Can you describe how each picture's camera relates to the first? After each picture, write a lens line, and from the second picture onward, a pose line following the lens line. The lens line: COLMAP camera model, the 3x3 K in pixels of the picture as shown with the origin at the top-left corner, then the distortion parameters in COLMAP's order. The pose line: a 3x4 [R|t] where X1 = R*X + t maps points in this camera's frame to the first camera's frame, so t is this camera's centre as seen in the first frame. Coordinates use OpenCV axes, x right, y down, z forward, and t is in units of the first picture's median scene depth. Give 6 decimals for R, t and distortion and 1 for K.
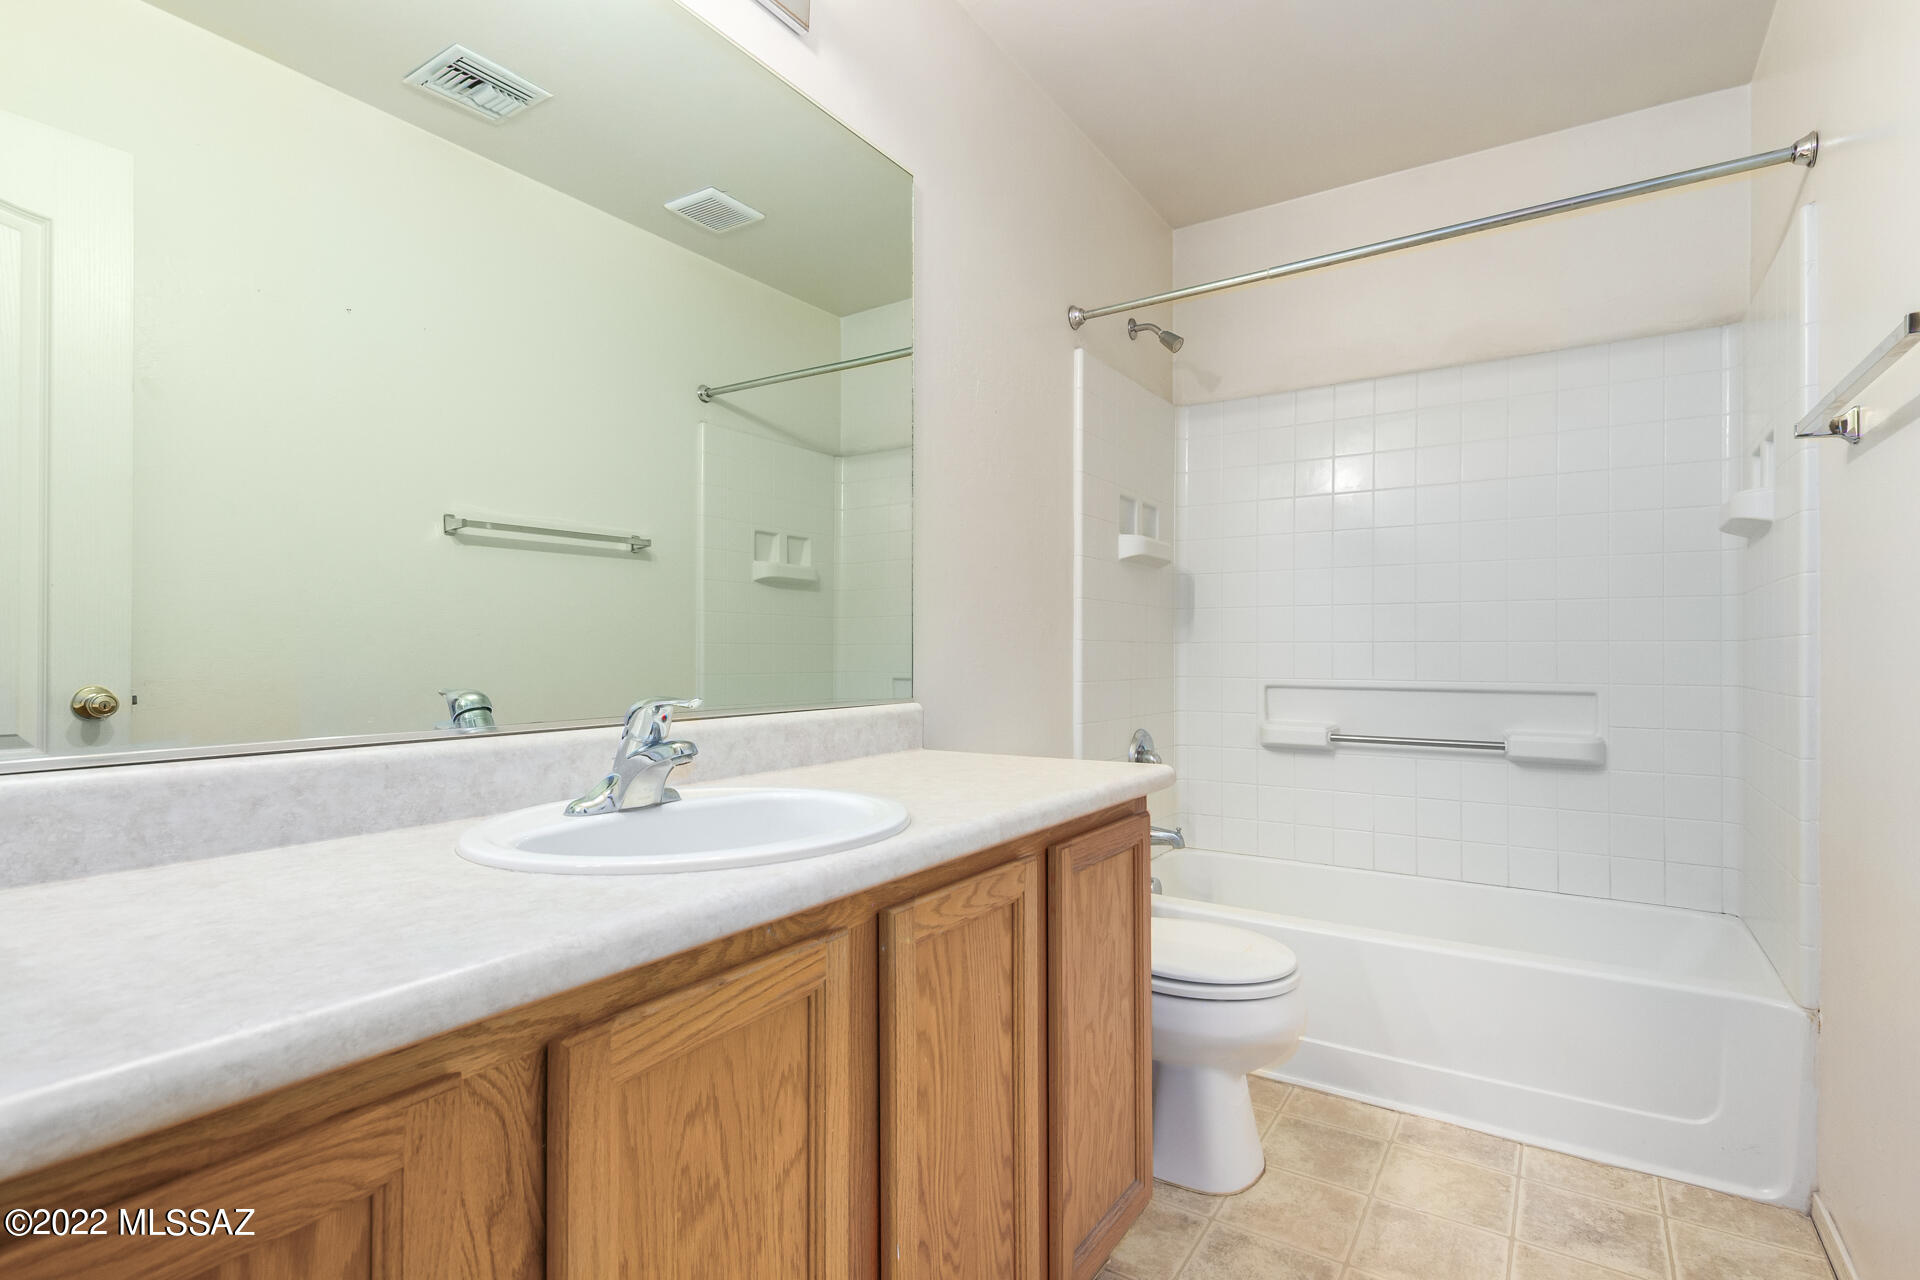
lens RADIAL K [[875.9, 0, 963.8], [0, 875.9, 634.7], [0, 0, 1]] dist [0.004404, -0.000761]
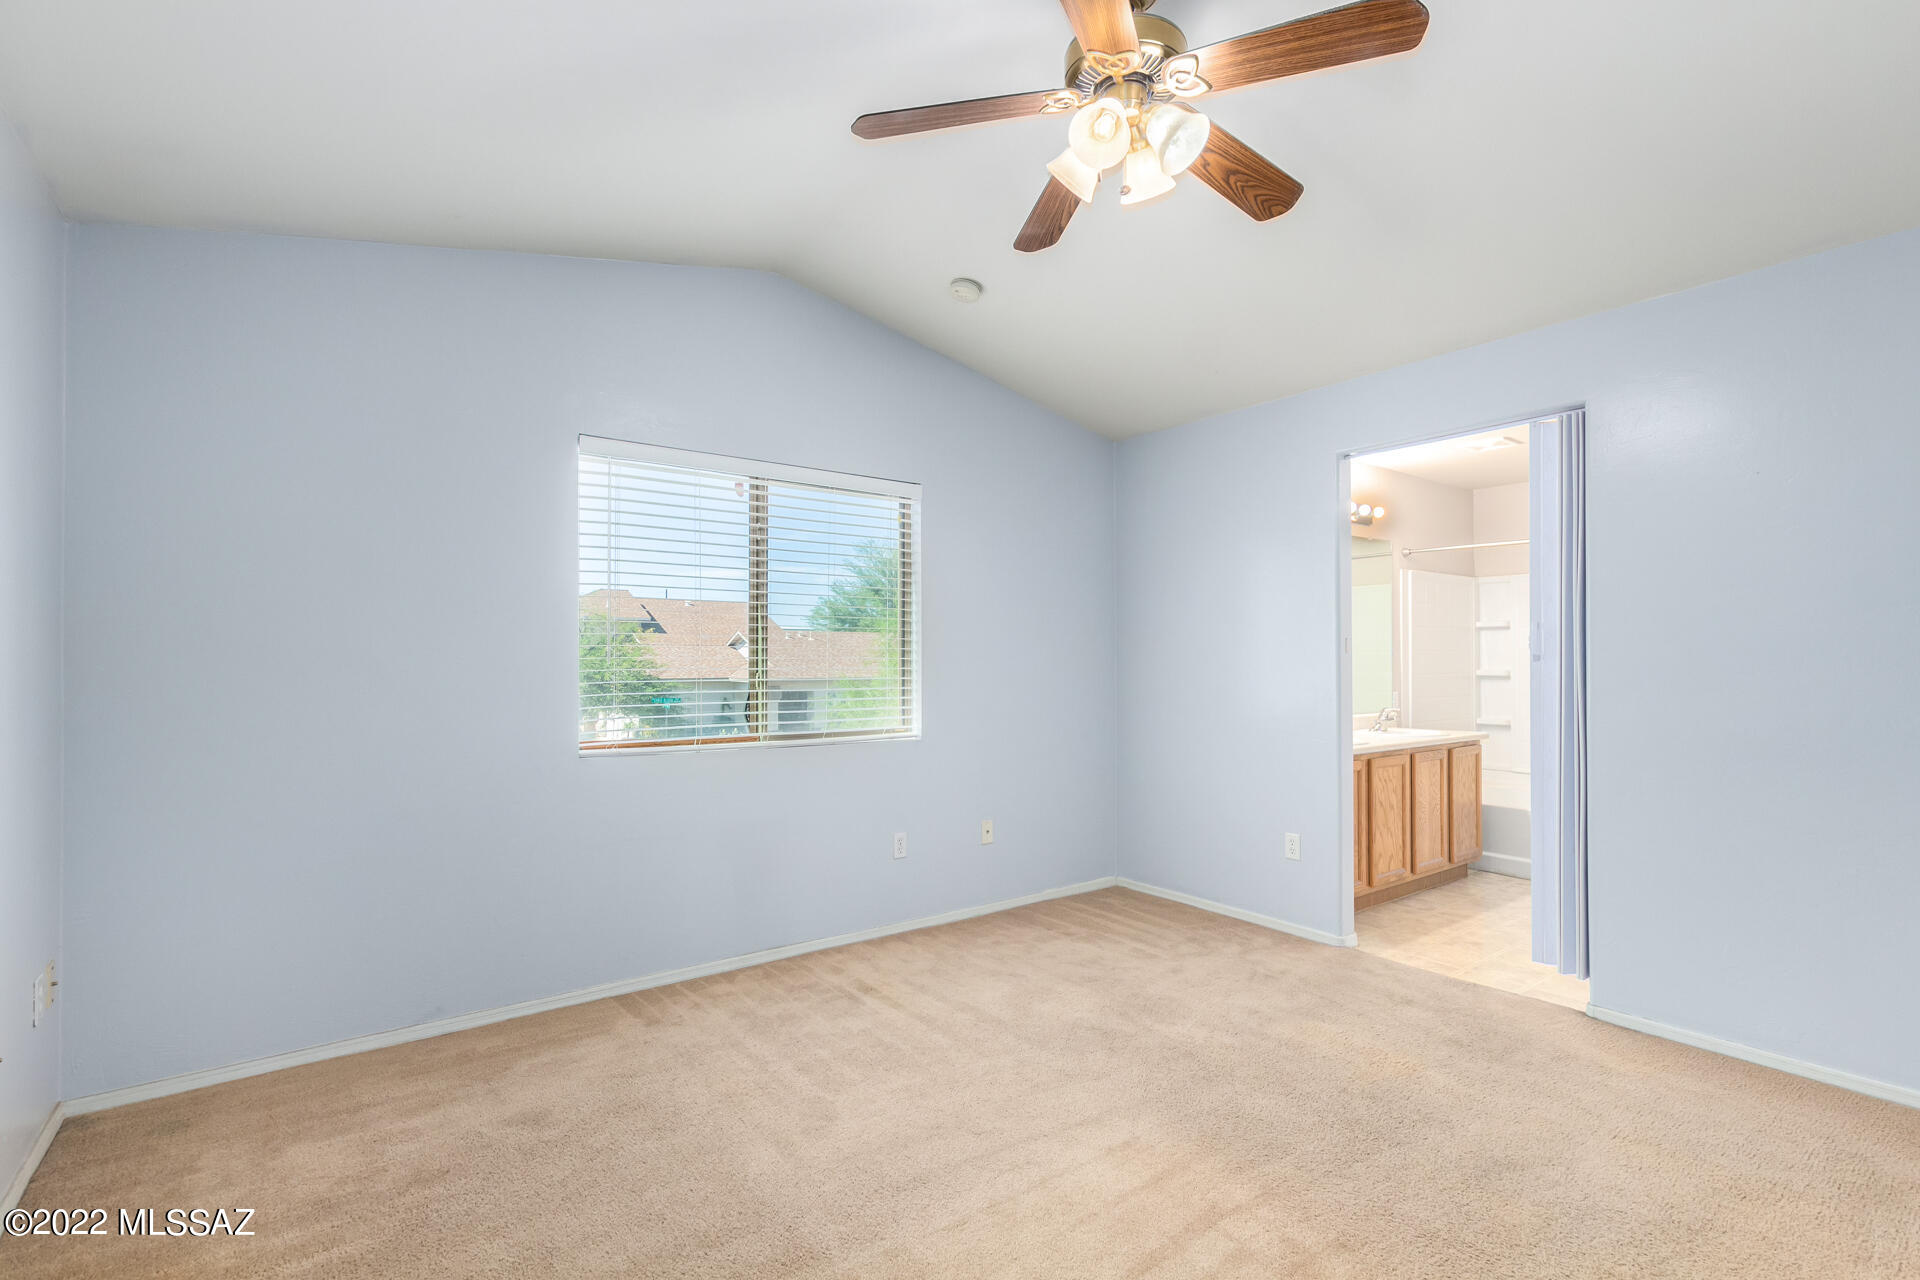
lens RADIAL K [[875.9, 0, 970.3], [0, 875.9, 652.7], [0, 0, 1]] dist [0.004404, -0.000761]
pose [[0.947252, 0.008939, -0.320365, -0.565649], [-0.010347, 0.999943, -0.002694, -0.116434], [0.320322, 0.005867, 0.947290, -2.795855]]
